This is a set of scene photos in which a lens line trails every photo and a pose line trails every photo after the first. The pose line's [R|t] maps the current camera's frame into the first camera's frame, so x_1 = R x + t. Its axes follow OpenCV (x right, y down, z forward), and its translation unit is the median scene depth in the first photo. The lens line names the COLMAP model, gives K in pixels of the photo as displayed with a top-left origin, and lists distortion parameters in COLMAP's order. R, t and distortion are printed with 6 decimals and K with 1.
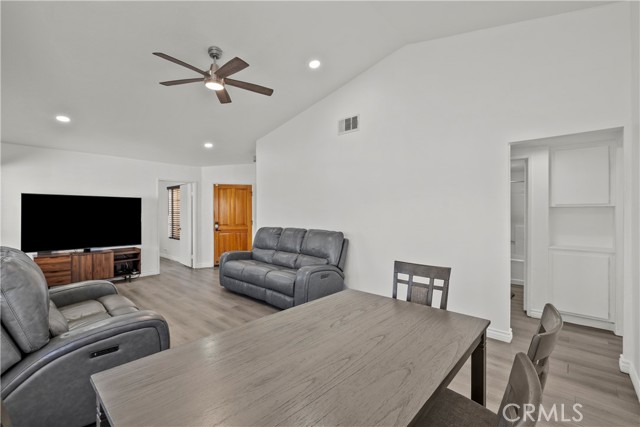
lens RADIAL K [[280.8, 0, 317.3], [0, 280.8, 210.3], [0, 0, 1]] dist [-0.000277, -0.000801]
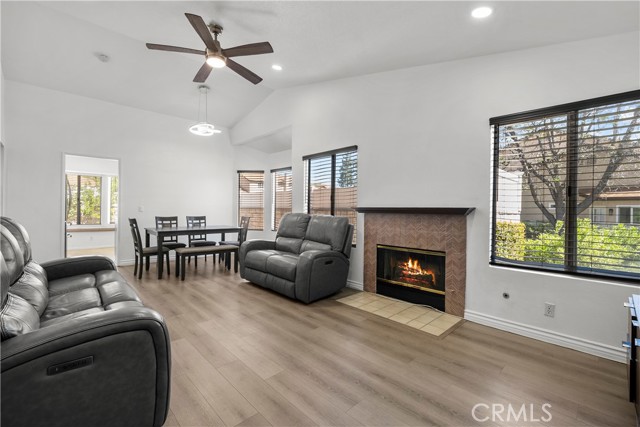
lens RADIAL K [[280.8, 0, 322.1], [0, 280.8, 209.4], [0, 0, 1]] dist [-0.000277, -0.000801]
pose [[-0.998209, -0.012146, 0.058571, -0.535704], [-0.012440, 0.999912, -0.004664, 0.047018], [-0.058509, -0.005384, -0.998272, 1.312565]]
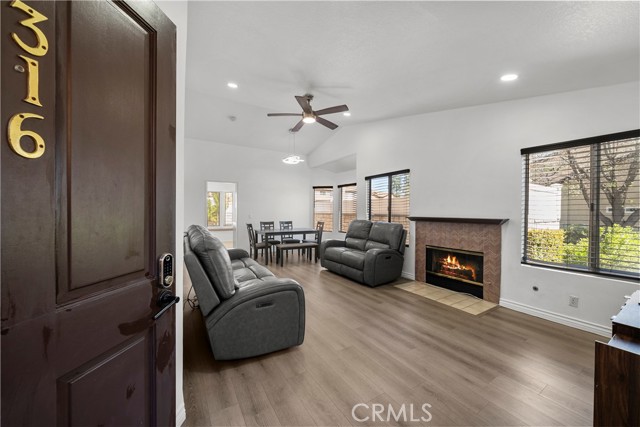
lens RADIAL K [[241.2, 0, 319.6], [0, 241.2, 212.8], [0, 0, 1]] dist [0.000007, -0.000371]
pose [[-0.962527, -0.006729, 0.271103, -0.508325], [-0.006111, 0.999976, 0.003125, 0.020491], [-0.271118, 0.001351, -0.962545, 1.469686]]
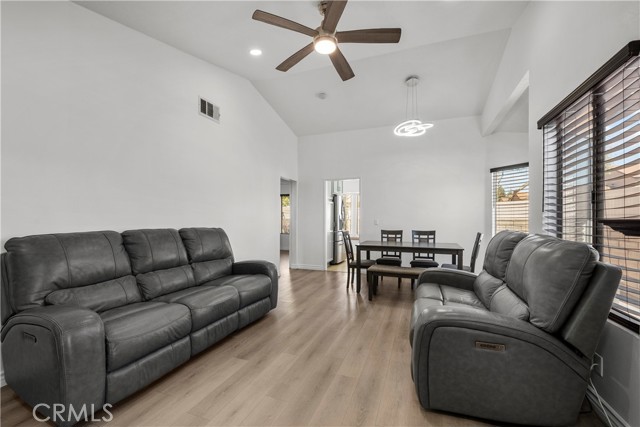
lens RADIAL K [[276.3, 0, 314.8], [0, 276.3, 216.3], [0, 0, 1]] dist [0.015552, 0.000174]
pose [[-0.357335, 0.010074, 0.933922, -0.739826], [-0.010073, 0.999842, -0.014640, 0.042406], [-0.933922, -0.014638, -0.357177, 0.880295]]
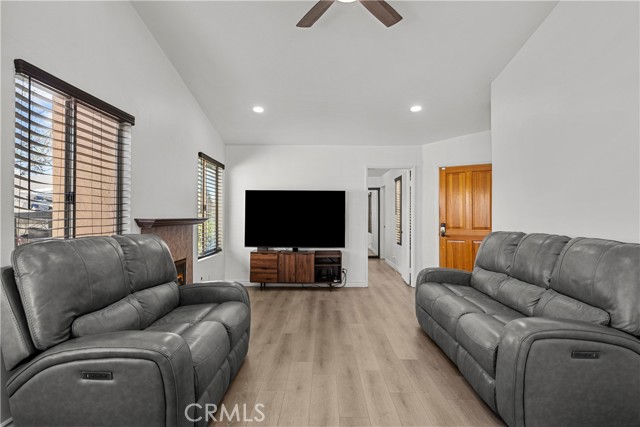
lens RADIAL K [[354.7, 0, 314.5], [0, 354.7, 213.9], [0, 0, 1]] dist [0.003479, -0.000736]
pose [[0.657238, -0.003910, -0.753673, 0.116409], [0.002940, 0.999992, -0.002623, 0.029361], [0.753678, -0.000492, 0.657244, 0.293093]]
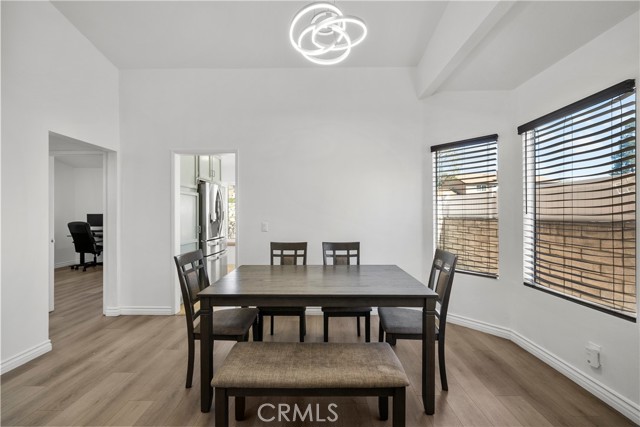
lens RADIAL K [[253.3, 0, 319.3], [0, 253.3, 213.6], [0, 0, 1]] dist [-0.000471, -0.000030]
pose [[-0.660073, 0.005356, 0.751183, -0.305618], [-0.002276, 0.999956, -0.009130, 0.019282], [-0.751198, -0.007736, -0.660031, 0.534220]]
